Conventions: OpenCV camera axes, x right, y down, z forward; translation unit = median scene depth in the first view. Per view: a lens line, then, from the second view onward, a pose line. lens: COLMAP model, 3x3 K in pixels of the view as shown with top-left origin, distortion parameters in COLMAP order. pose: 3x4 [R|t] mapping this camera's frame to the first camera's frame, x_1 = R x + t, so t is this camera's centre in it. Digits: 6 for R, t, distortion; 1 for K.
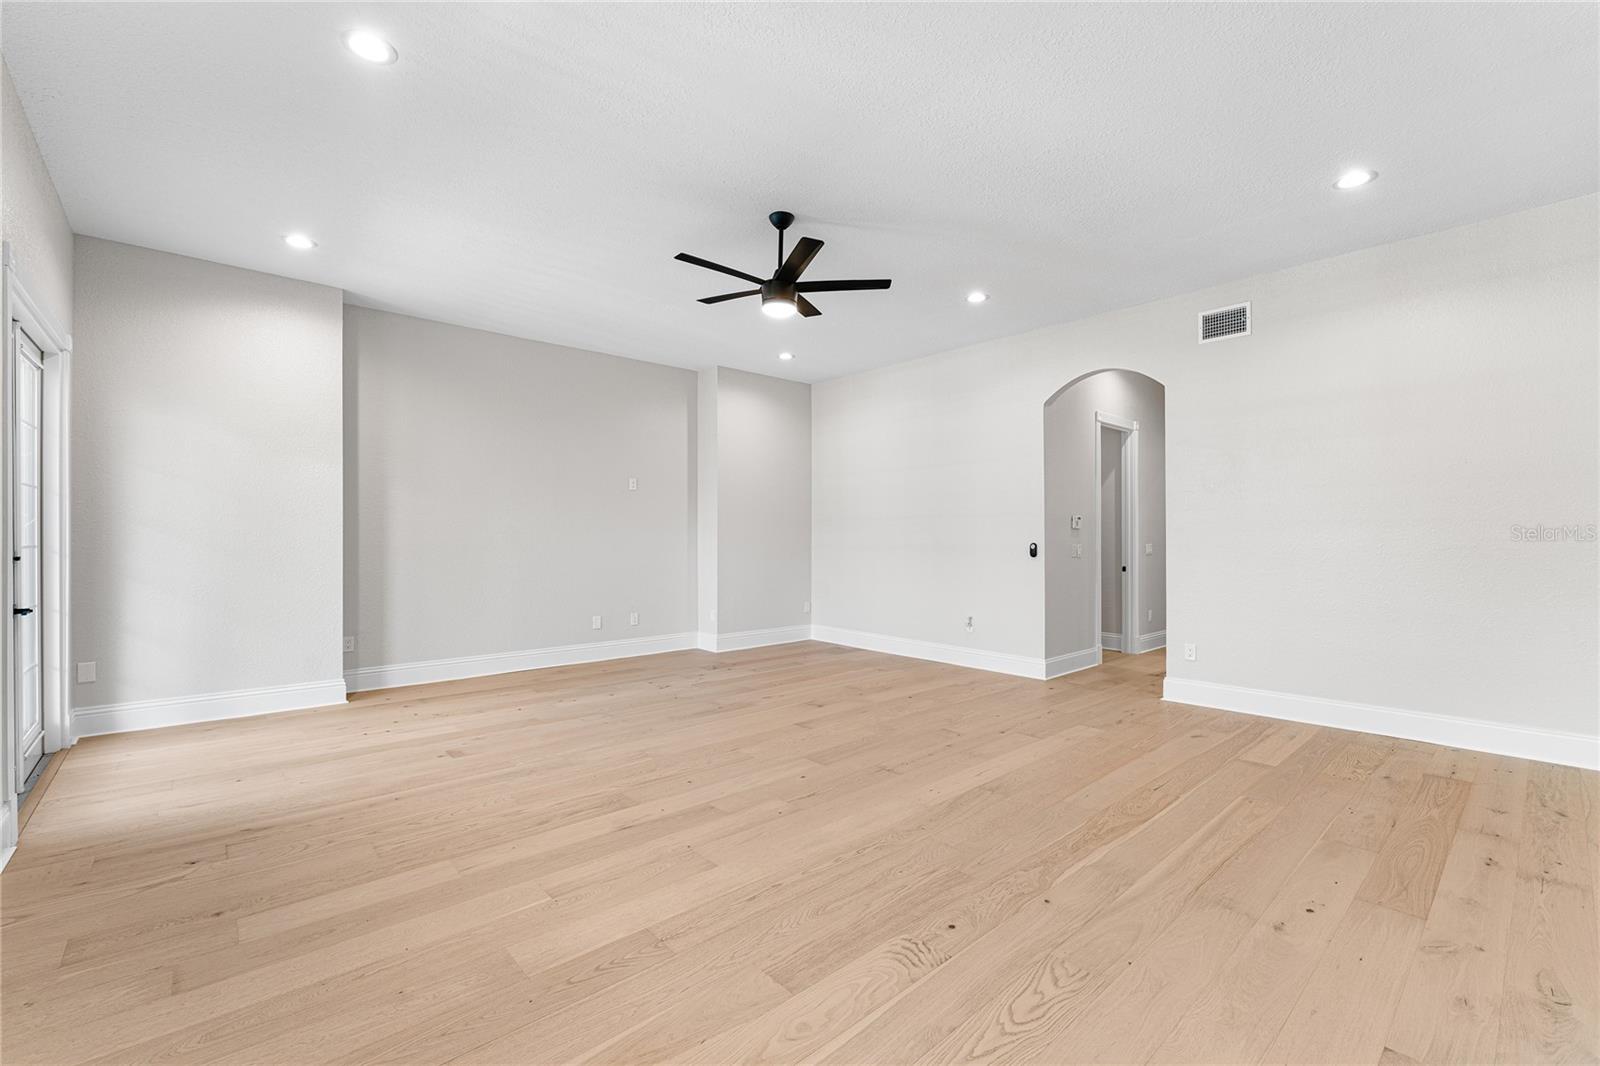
lens RADIAL K [[688.0, 0, 800.0], [0, 688.0, 533.0], [0, 0, 1]] dist [0.020102, 0.000204]
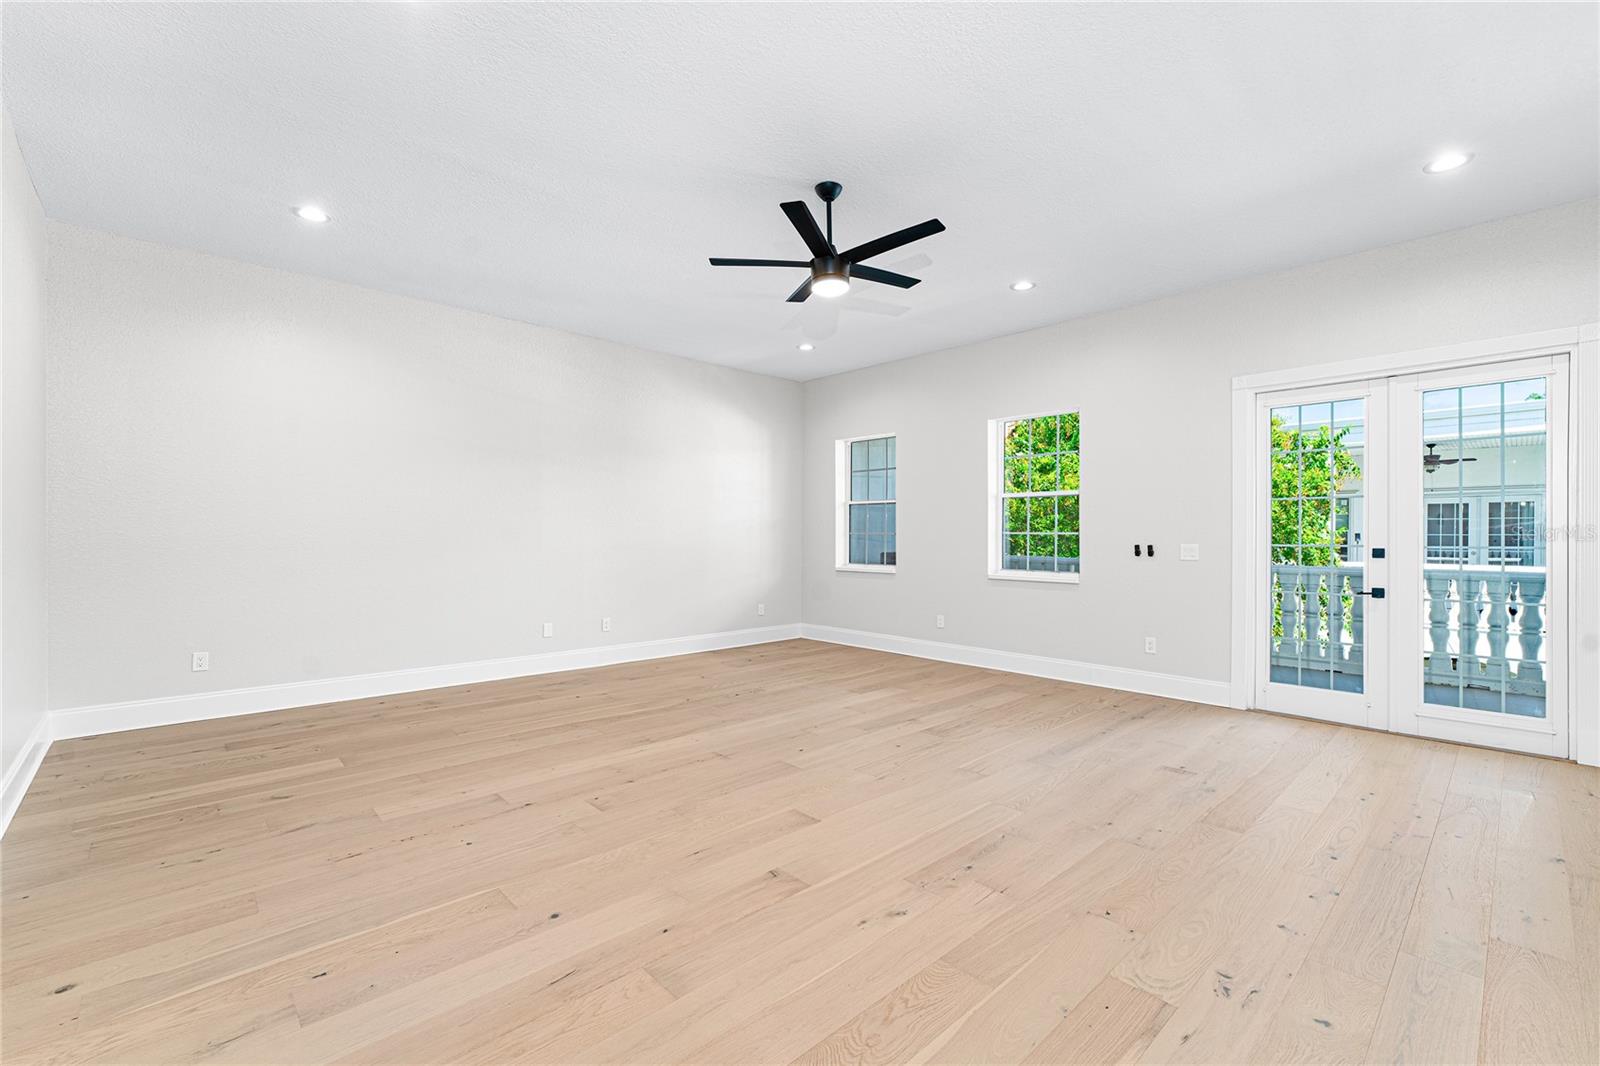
lens RADIAL K [[688.0, 0, 800.0], [0, 688.0, 533.0], [0, 0, 1]] dist [0.020102, 0.000204]
pose [[-0.999738, -0.005703, -0.022149, 0.032252], [-0.005458, 0.999924, -0.011065, 0.013791], [0.022211, -0.010942, -0.999693, 2.044519]]
